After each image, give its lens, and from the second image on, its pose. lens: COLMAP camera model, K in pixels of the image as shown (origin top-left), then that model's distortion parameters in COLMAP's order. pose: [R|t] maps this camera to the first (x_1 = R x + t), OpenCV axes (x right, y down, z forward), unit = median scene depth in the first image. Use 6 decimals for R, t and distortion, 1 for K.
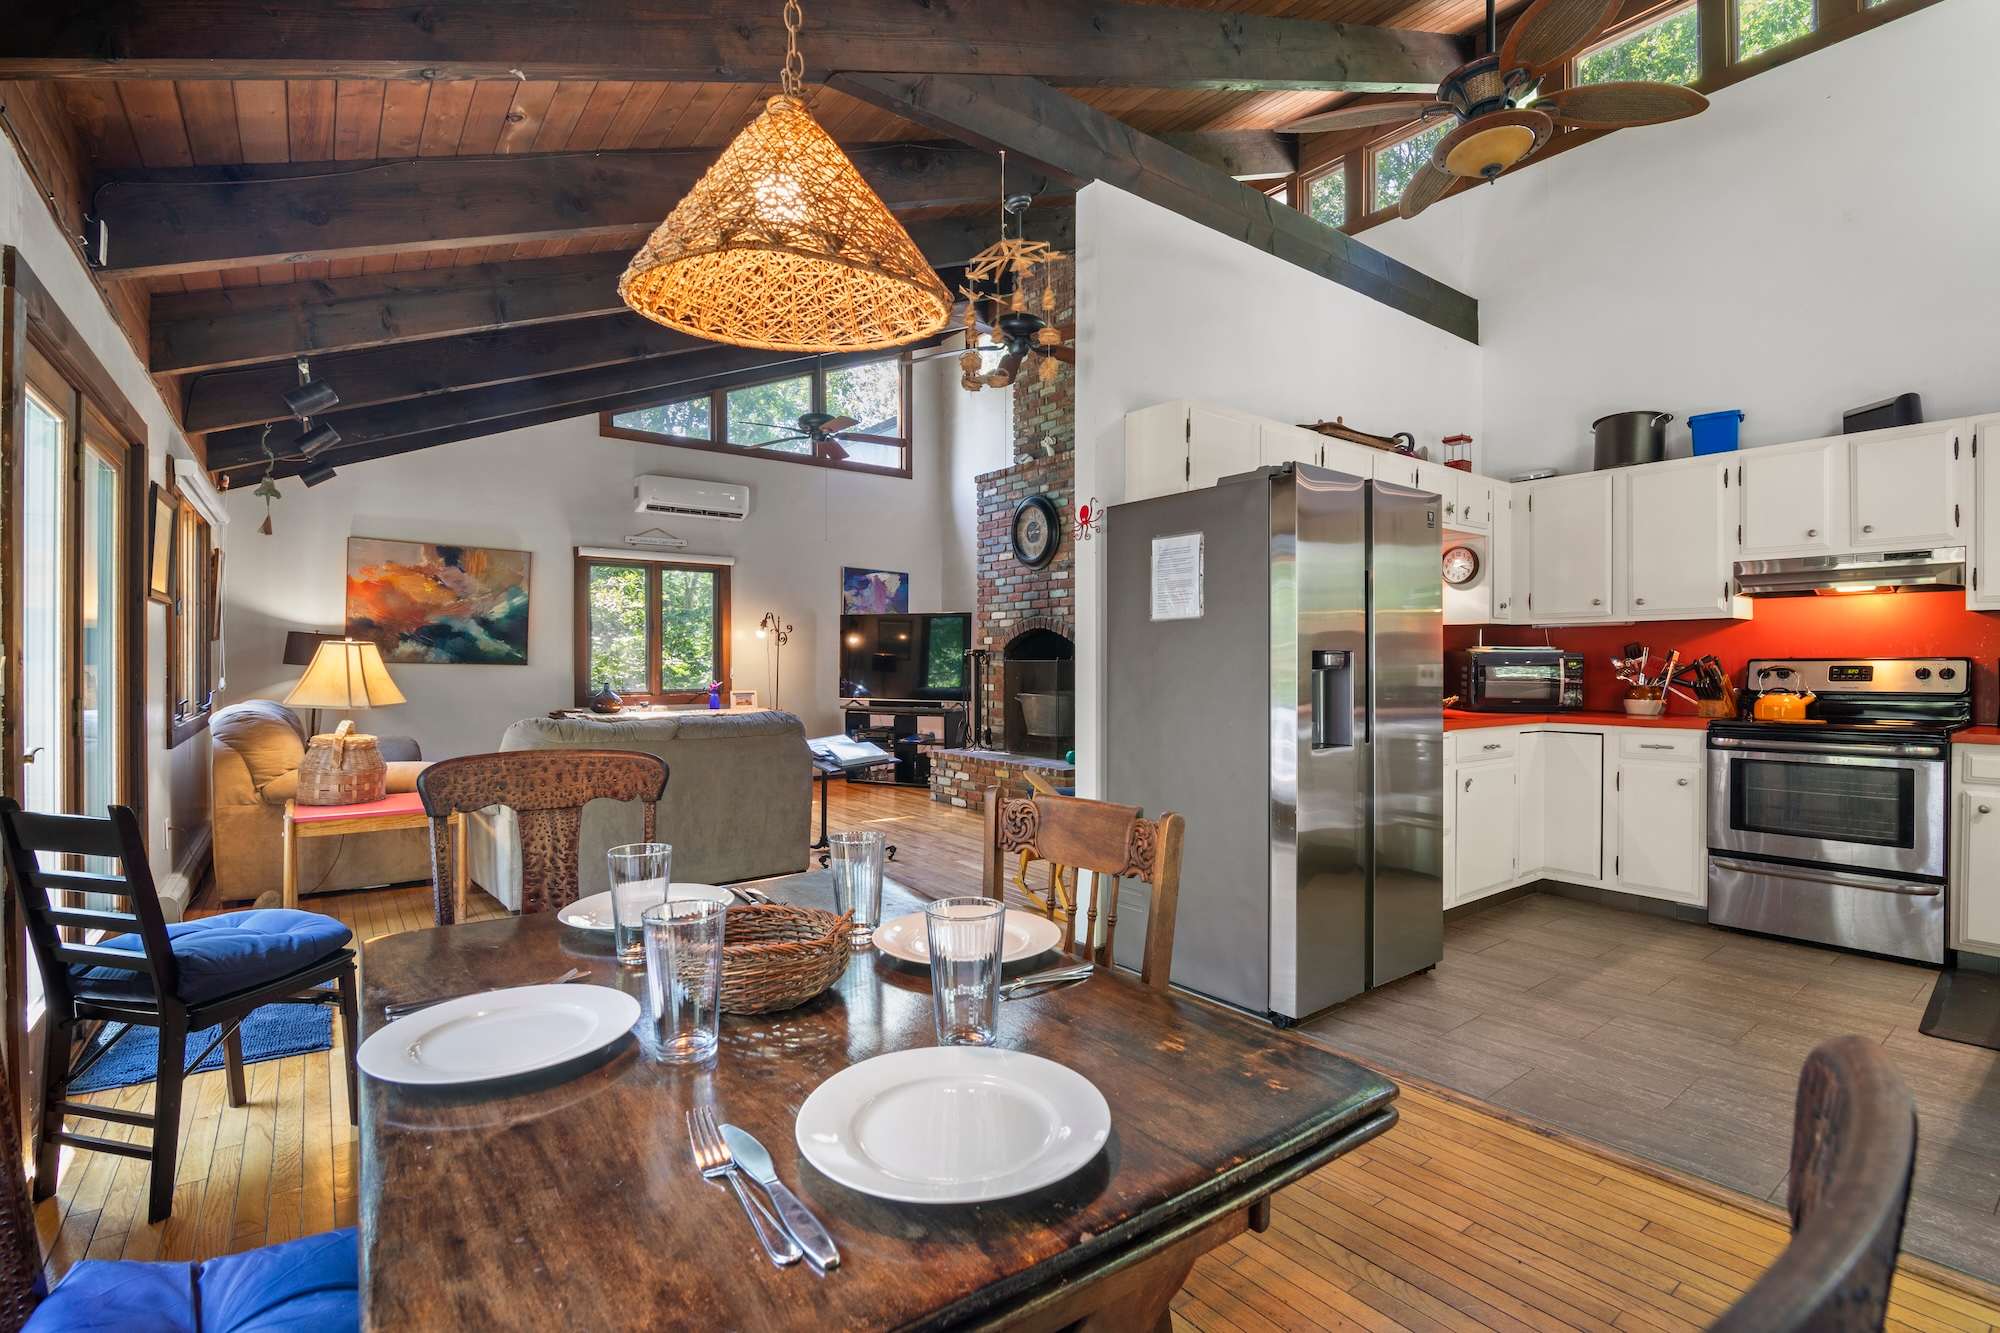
lens RADIAL K [[925.3, 0, 1011.9], [0, 925.3, 658.9], [0, 0, 1]] dist [-0.015829, 0.000359]
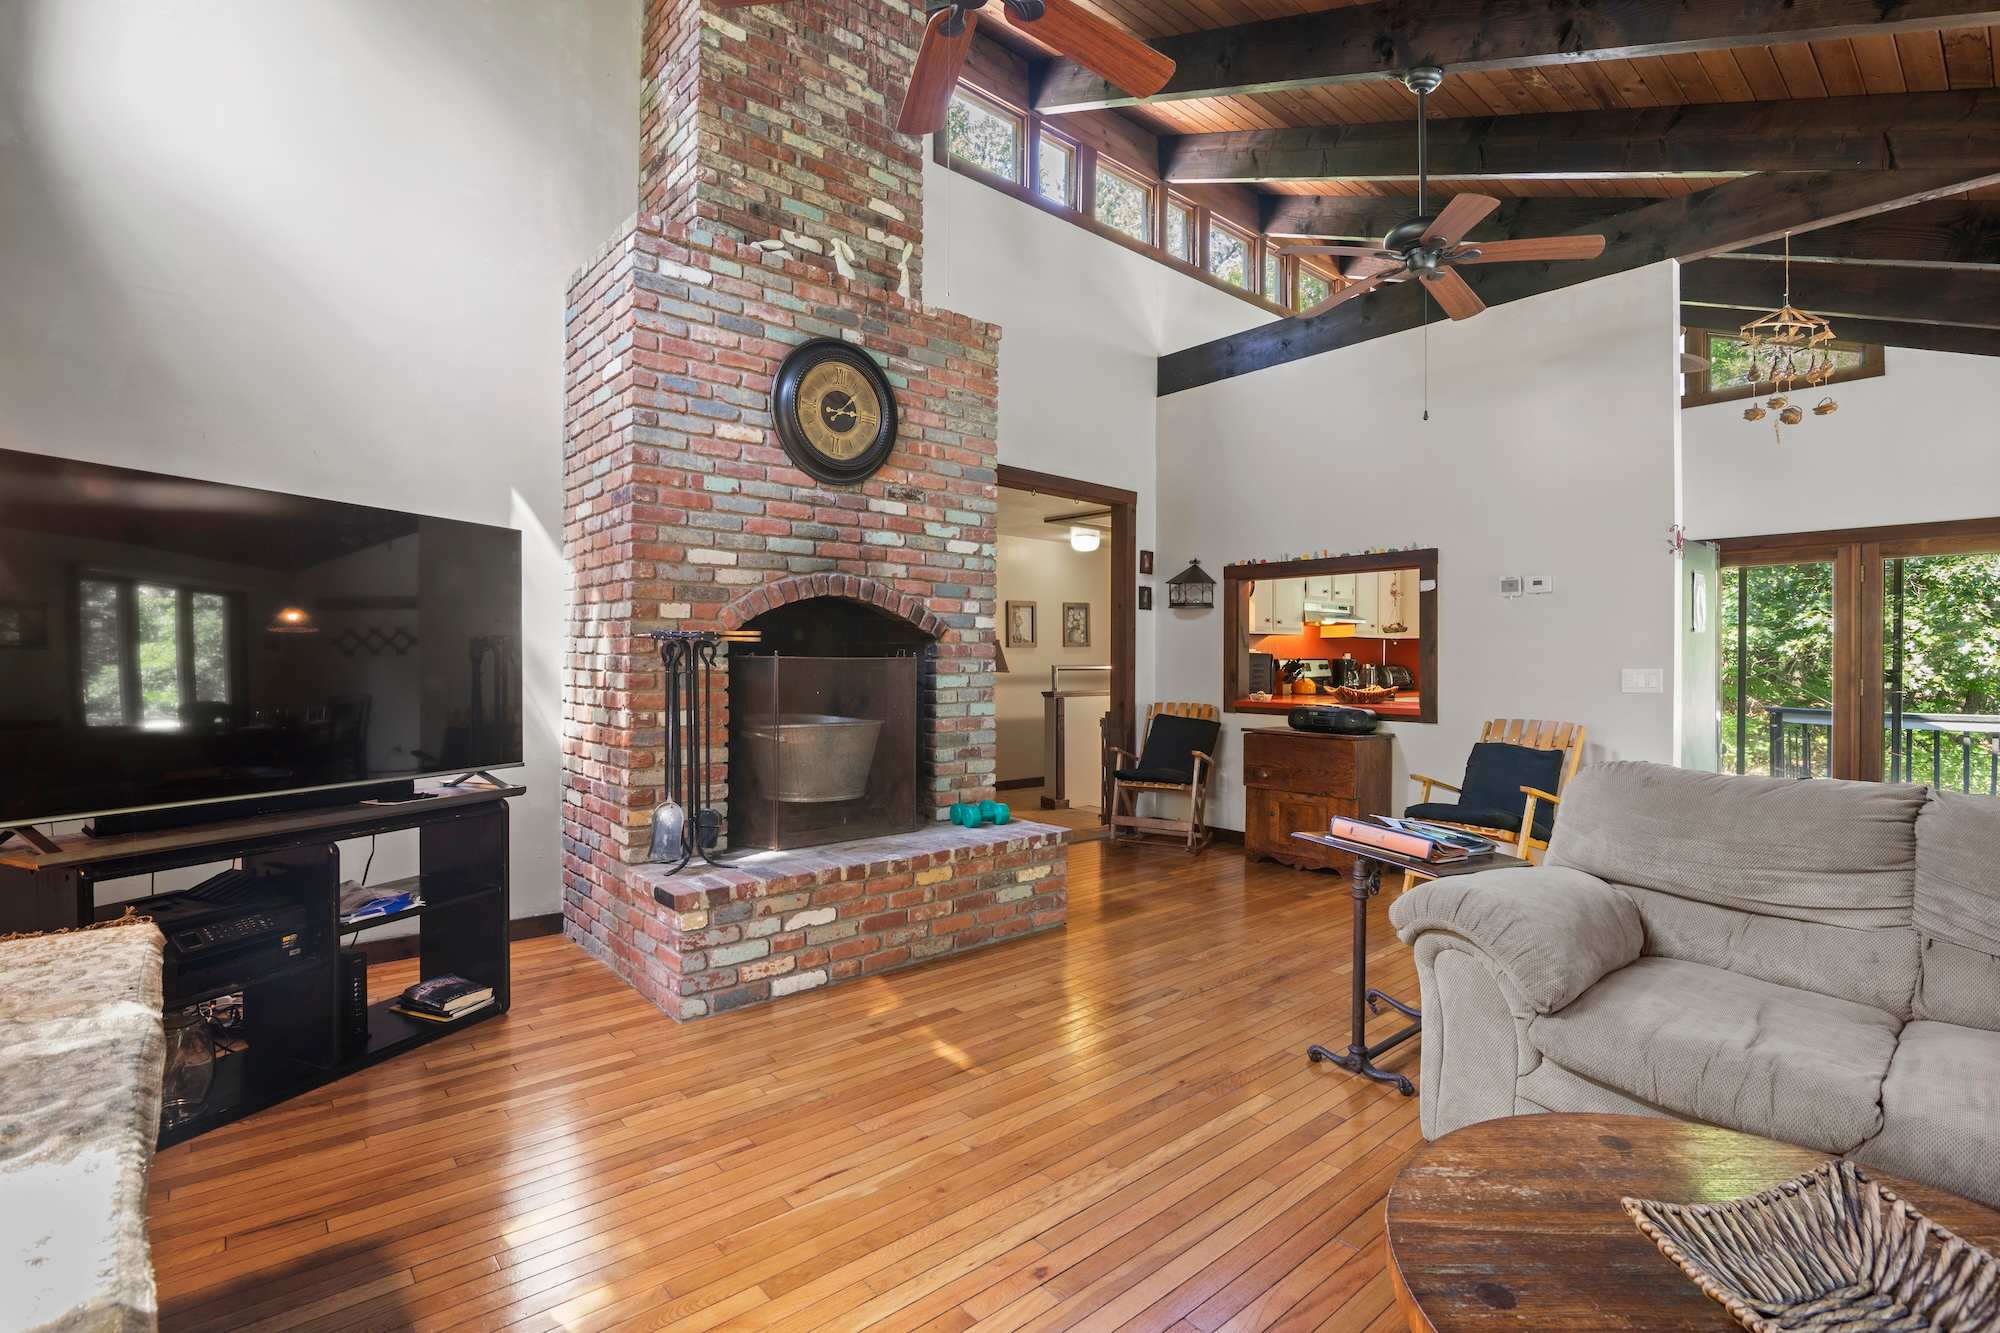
lens RADIAL K [[925.3, 0, 1011.9], [0, 925.3, 658.9], [0, 0, 1]] dist [-0.015829, 0.000359]
pose [[-0.065547, 0.002476, 0.997846, -0.869349], [-0.003621, 0.999990, -0.002720, 0.005962], [-0.997843, -0.003791, -0.065537, 1.626187]]
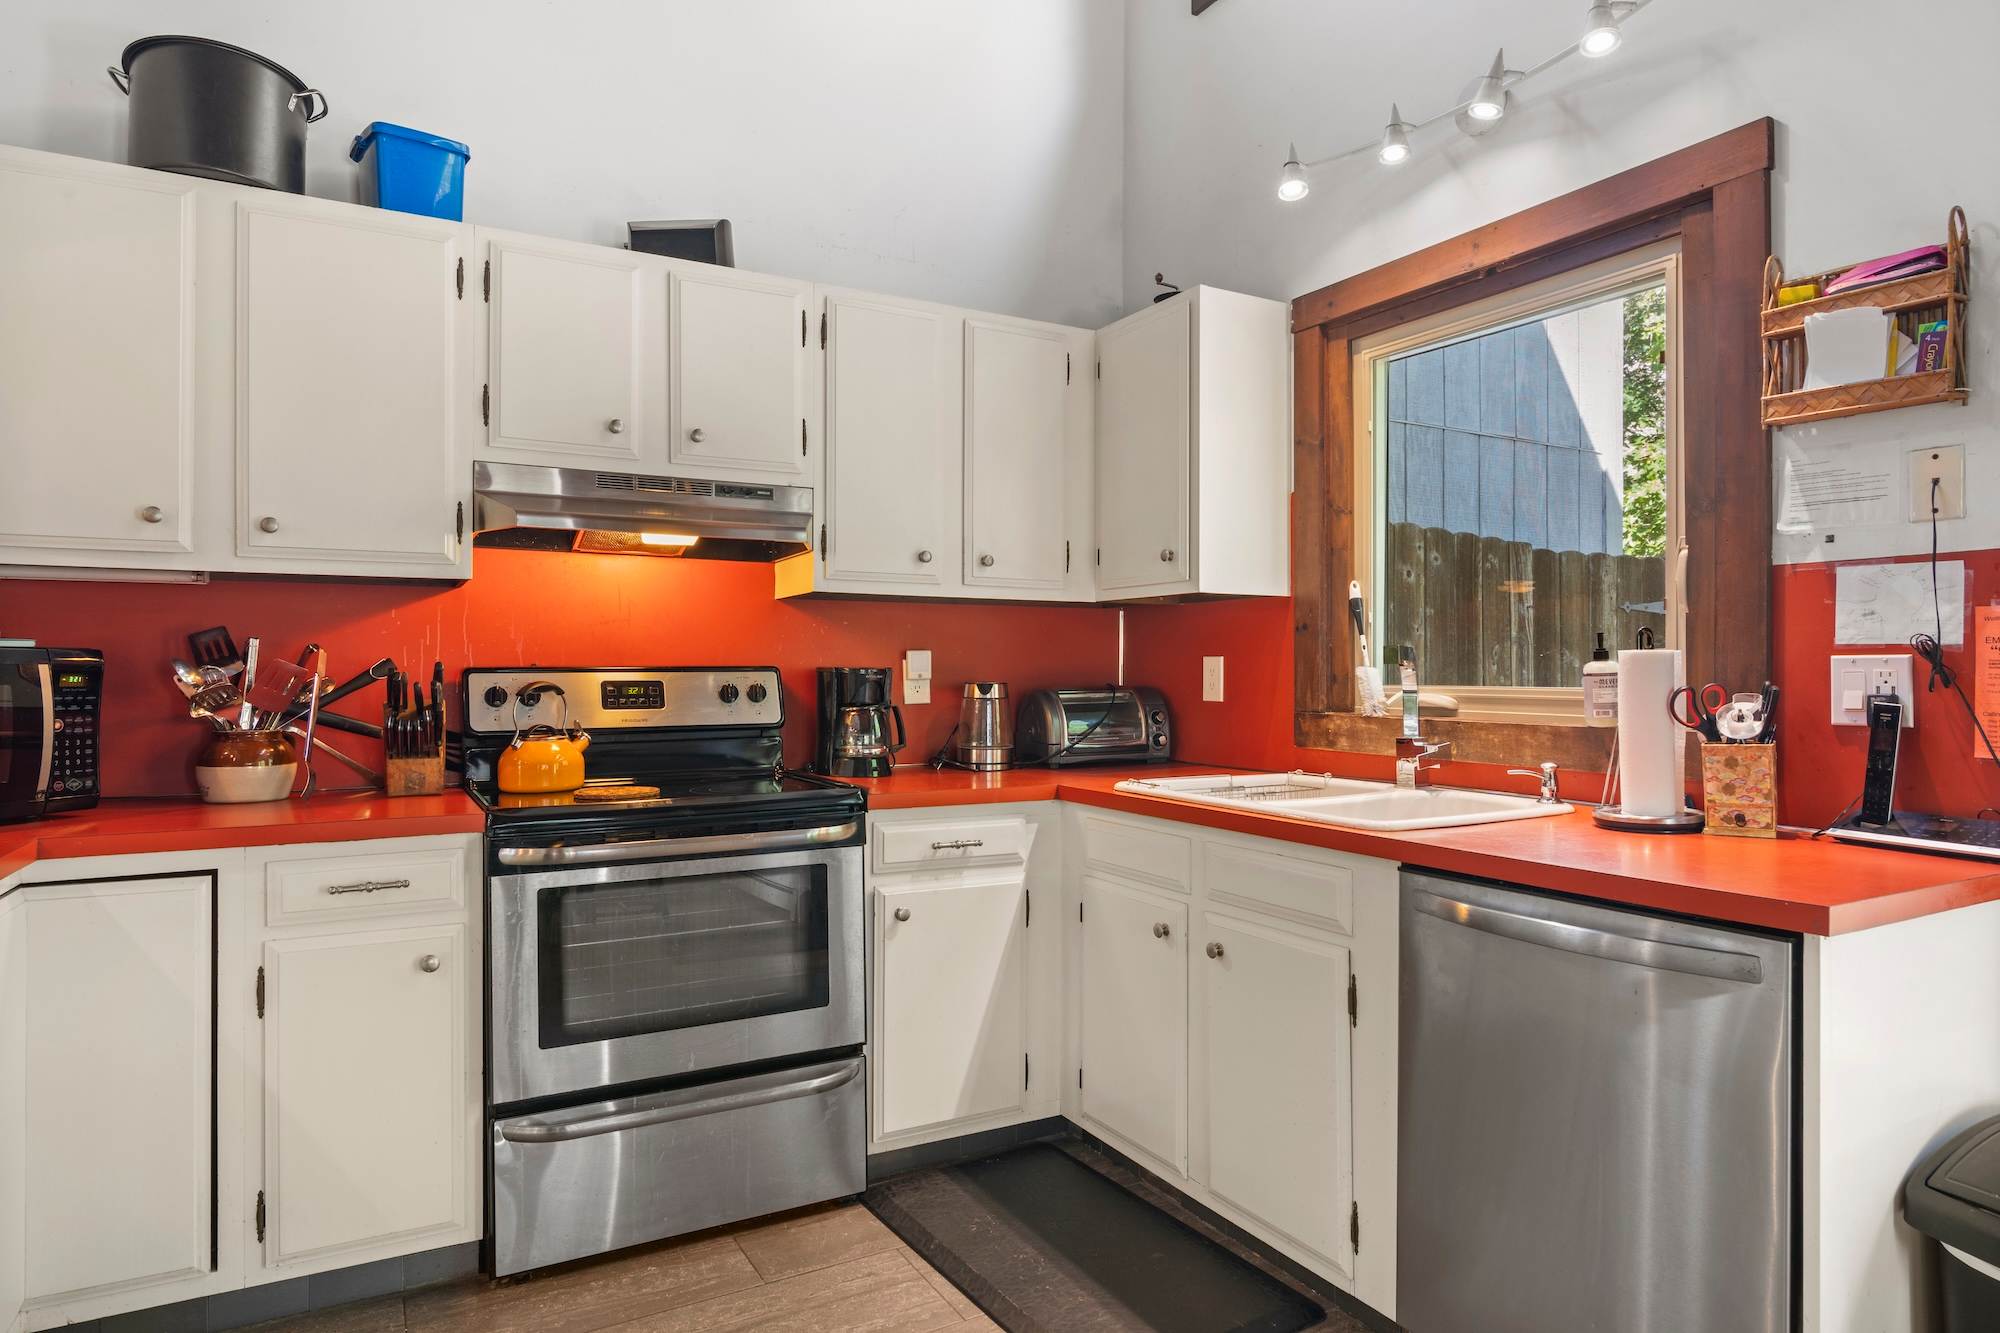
lens RADIAL K [[1179.5, 0, 1004.8], [0, 1179.5, 671.9], [0, 0, 1]] dist [0.002721, -0.000134]
pose [[0.135216, 0.001085, 0.990816, 0.225587], [-0.004871, 0.999988, -0.000430, 0.001248], [-0.990804, -0.004768, 0.135220, 0.642037]]
